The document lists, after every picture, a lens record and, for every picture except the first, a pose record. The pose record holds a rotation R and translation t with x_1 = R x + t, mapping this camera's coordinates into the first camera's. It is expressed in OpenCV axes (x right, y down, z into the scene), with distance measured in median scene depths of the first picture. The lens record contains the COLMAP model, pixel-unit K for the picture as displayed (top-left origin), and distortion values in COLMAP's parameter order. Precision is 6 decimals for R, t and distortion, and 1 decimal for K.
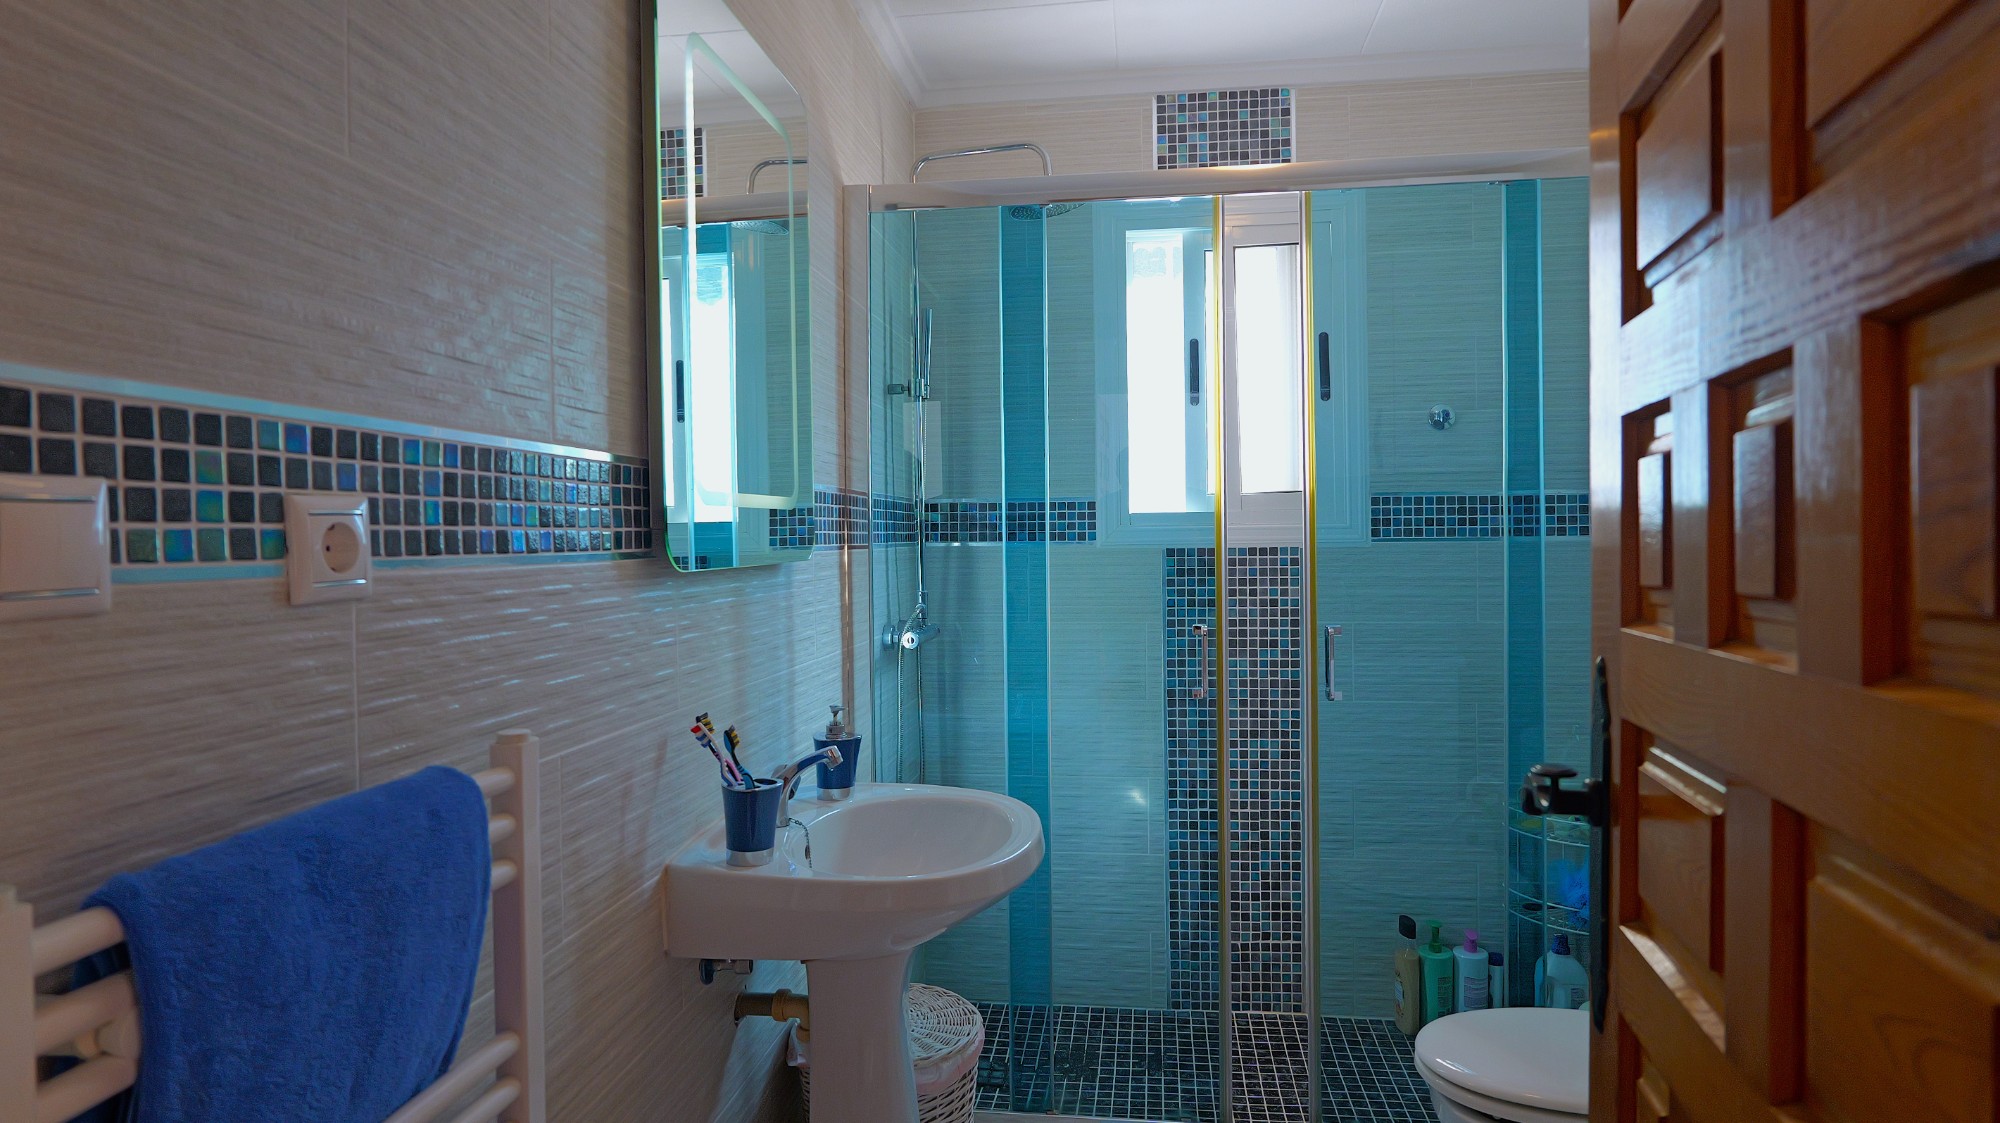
lens RADIAL K [[1085.3, 0, 1000.6], [0, 1085.3, 561.5], [0, 0, 1]] dist [0.000167, -0.000910]
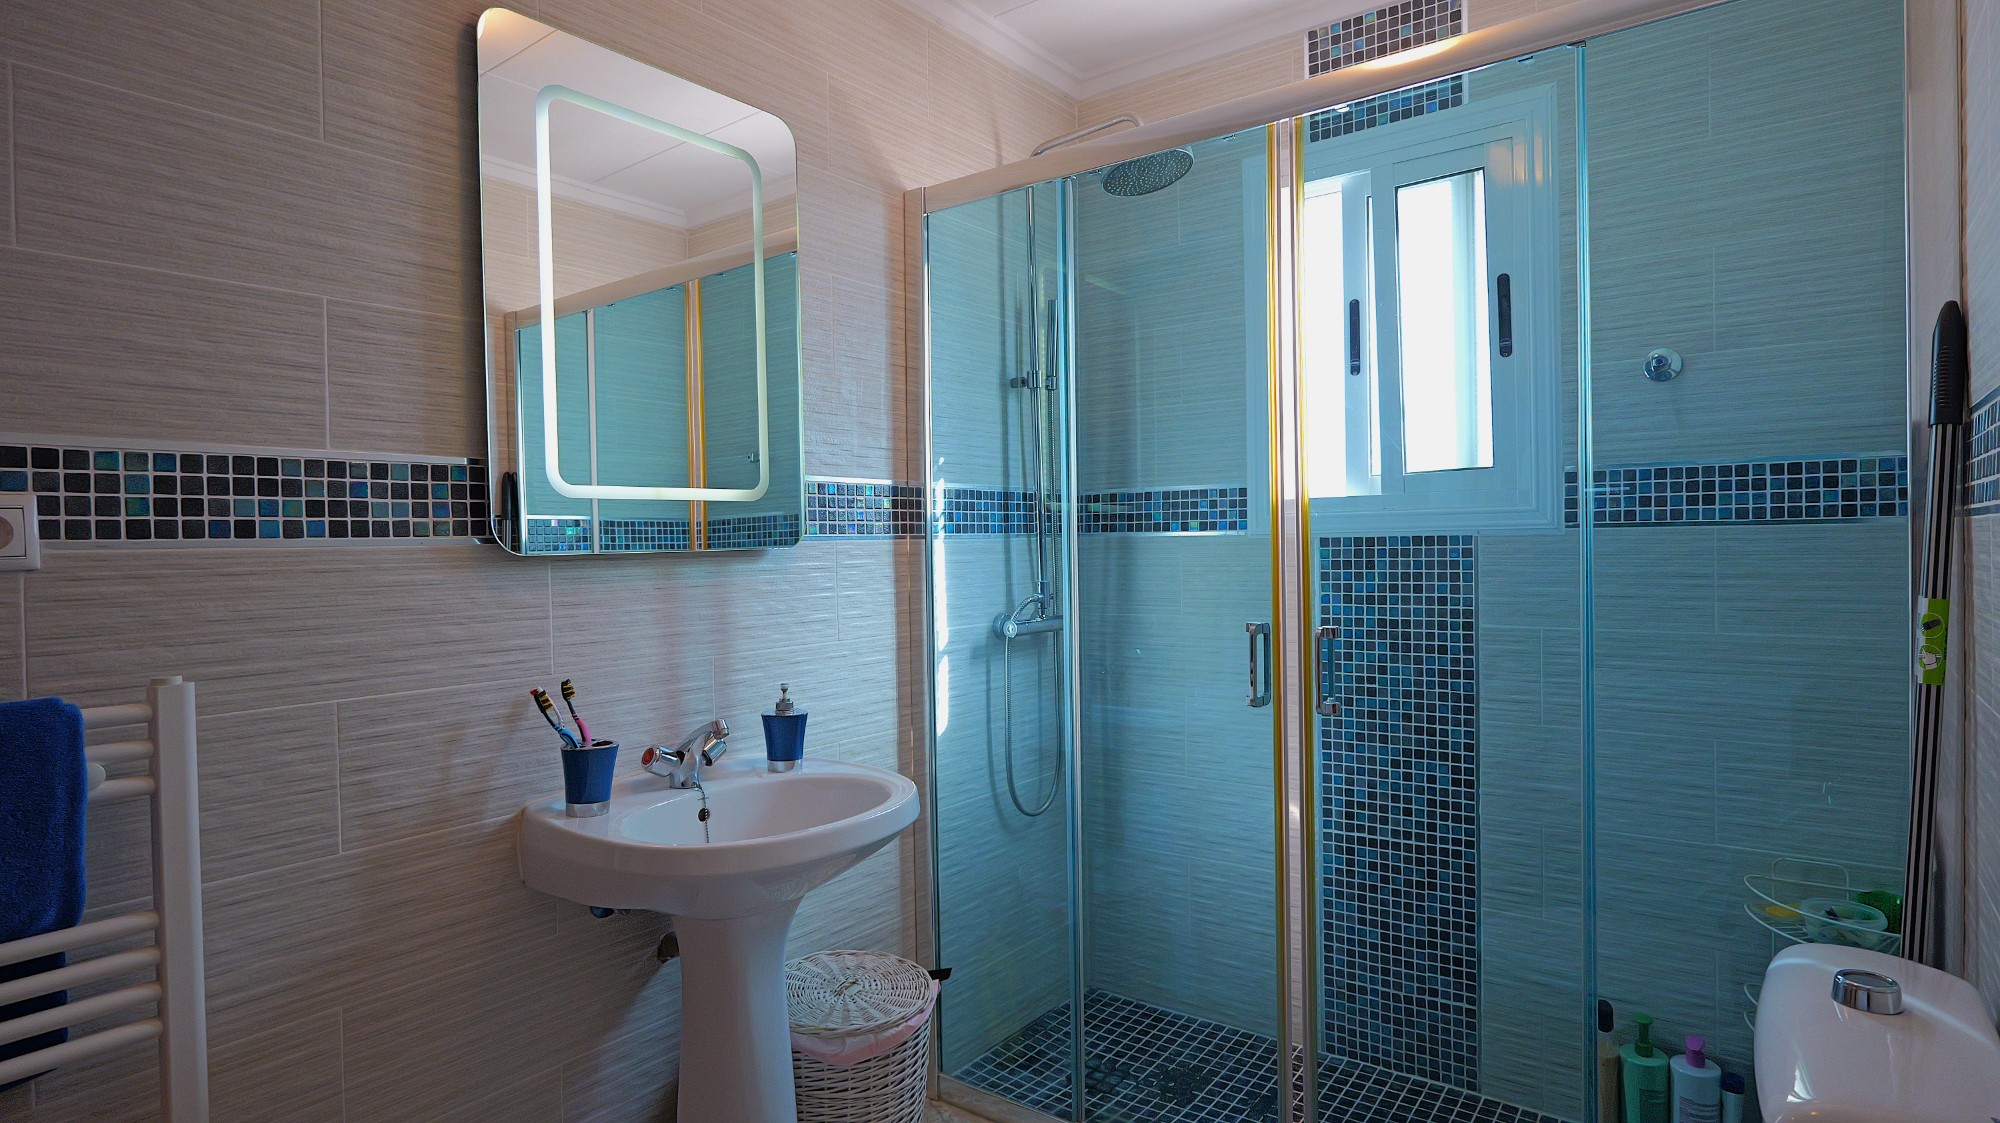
lens RADIAL K [[1029.5, 0, 1000.4], [0, 1029.5, 563.0], [0, 0, 1]] dist [-0.002913, 0.000589]
pose [[0.882278, 0.006820, -0.470680, 0.323888], [-0.003753, 0.999965, 0.007455, 0.003477], [0.470714, -0.004811, 0.882273, 0.130125]]
